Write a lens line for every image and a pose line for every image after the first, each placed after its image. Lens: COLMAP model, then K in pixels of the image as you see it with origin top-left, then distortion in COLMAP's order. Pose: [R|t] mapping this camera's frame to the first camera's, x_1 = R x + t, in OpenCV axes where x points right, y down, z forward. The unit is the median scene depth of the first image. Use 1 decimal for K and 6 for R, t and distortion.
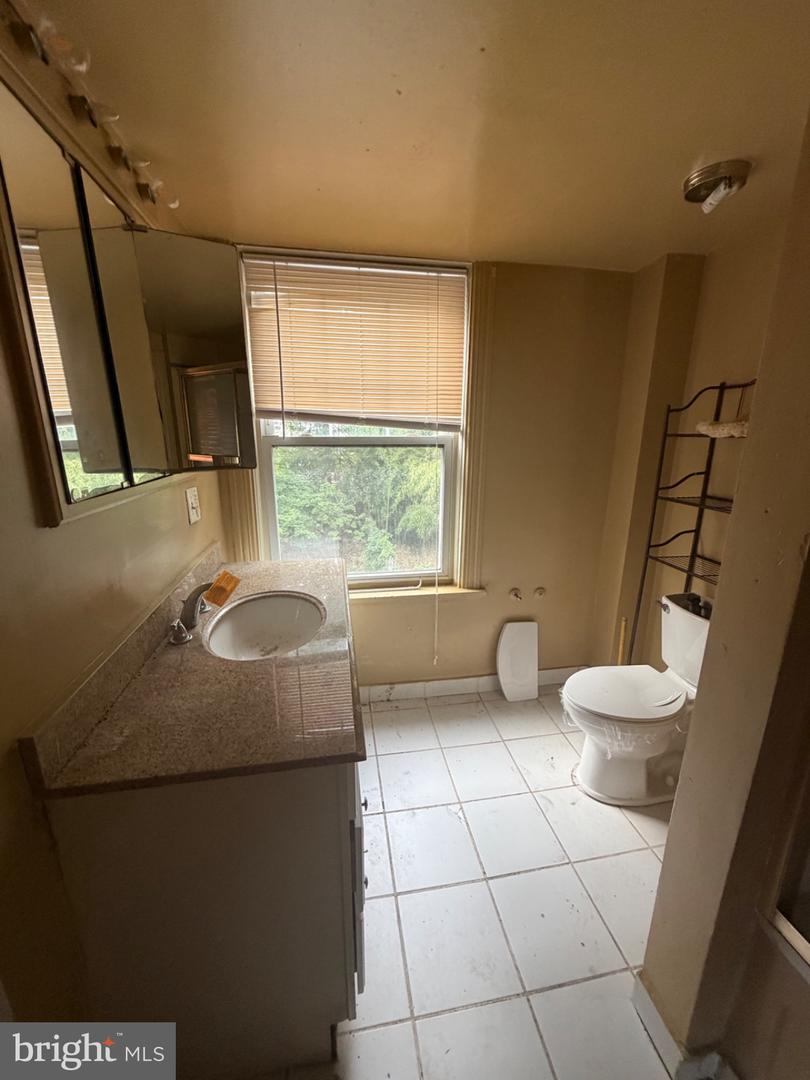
lens RADIAL K [[430.6, 0, 406.2], [0, 430.6, 538.6], [0, 0, 1]] dist [0.000805, -0.000290]
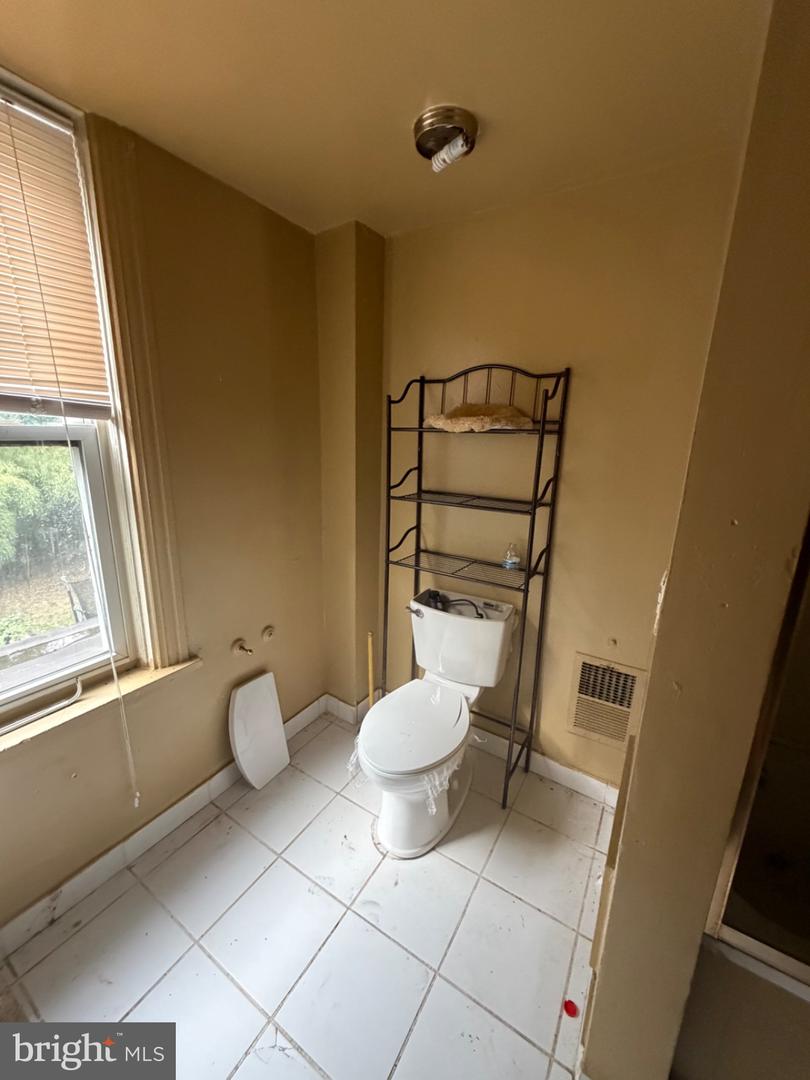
lens RADIAL K [[430.6, 0, 406.2], [0, 430.6, 538.6], [0, 0, 1]] dist [0.000805, -0.000290]
pose [[0.662467, -0.172626, 0.728929, -0.068179], [0.163042, 0.982984, 0.084615, -0.076545], [-0.731132, 0.062792, 0.679340, 0.339067]]
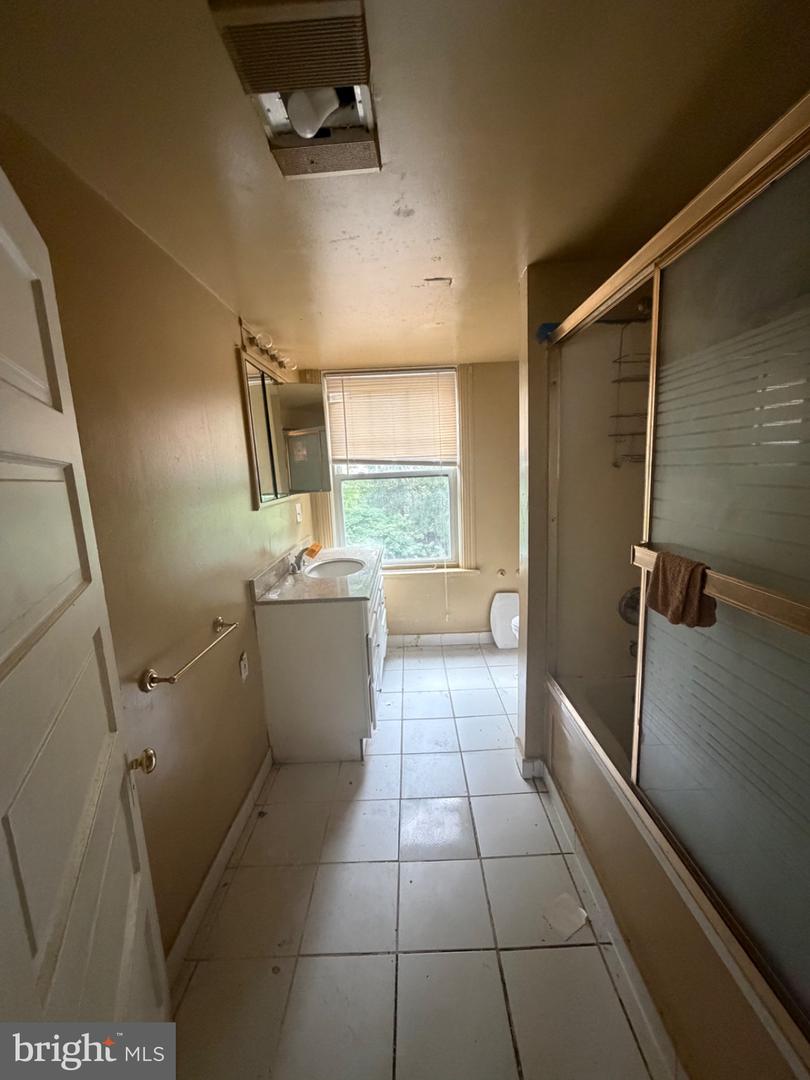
lens RADIAL K [[430.6, 0, 406.2], [0, 430.6, 538.6], [0, 0, 1]] dist [0.000805, -0.000290]
pose [[0.984059, -0.020332, -0.176675, 0.227944], [0.006661, 0.996960, -0.077628, 0.142986], [0.177716, 0.075214, 0.981203, -0.579245]]
